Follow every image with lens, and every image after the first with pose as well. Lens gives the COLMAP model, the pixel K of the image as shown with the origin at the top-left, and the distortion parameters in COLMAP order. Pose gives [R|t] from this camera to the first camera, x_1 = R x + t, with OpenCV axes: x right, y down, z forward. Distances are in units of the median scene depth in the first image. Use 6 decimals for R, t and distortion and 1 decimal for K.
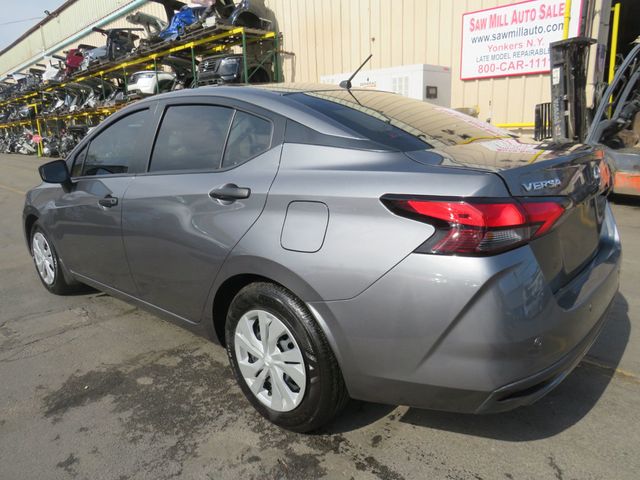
lens RADIAL K [[454.8, 0, 309.8], [0, 454.8, 236.4], [0, 0, 1]] dist [-0.022539, 0.005049]
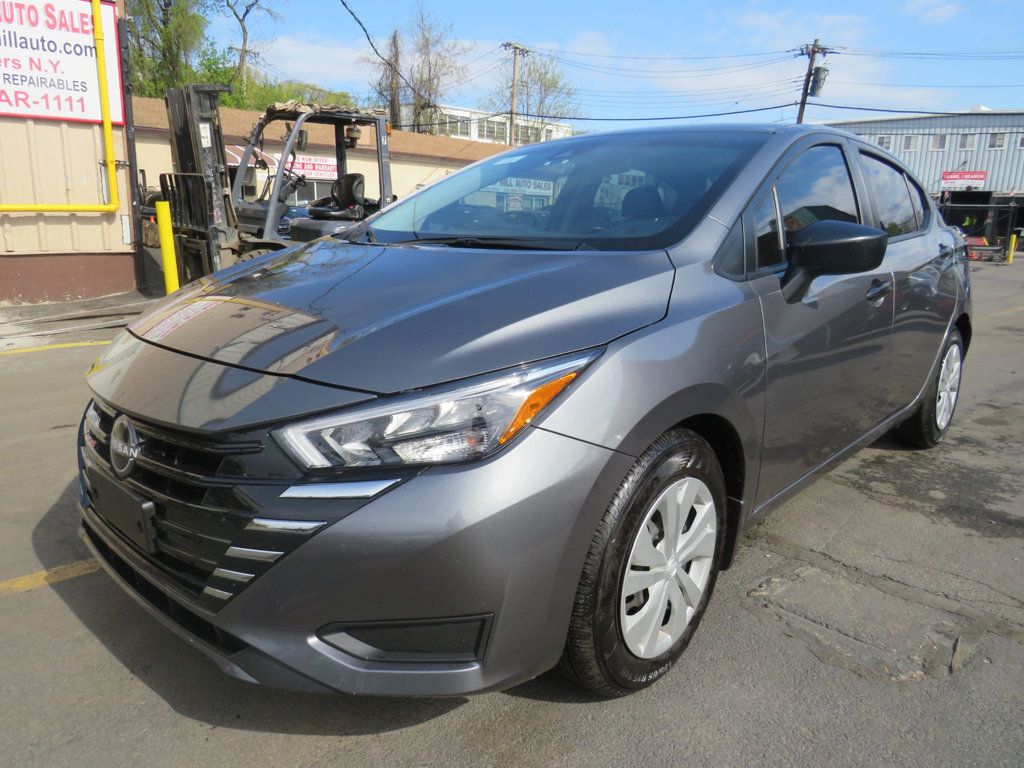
lens RADIAL K [[716.1, 0, 494.4], [0, 716.1, 388.3], [0, 0, 1]] dist [-0.039463, 0.001140]
pose [[0.035967, -0.200616, 0.979009, -0.439518], [0.217002, 0.957837, 0.188305, -0.076770], [-0.975508, 0.205675, 0.077985, 0.450698]]
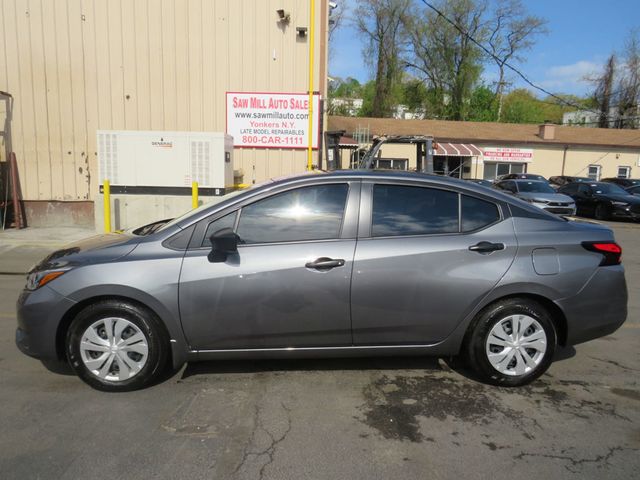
lens RADIAL K [[447.5, 0, 309.0], [0, 447.5, 242.7], [0, 0, 1]] dist [-0.039463, 0.001140]
pose [[0.712853, -0.060068, 0.698736, -0.384023], [0.124743, 0.991298, -0.042045, -0.028127], [-0.690130, 0.117134, 0.714143, 0.070518]]
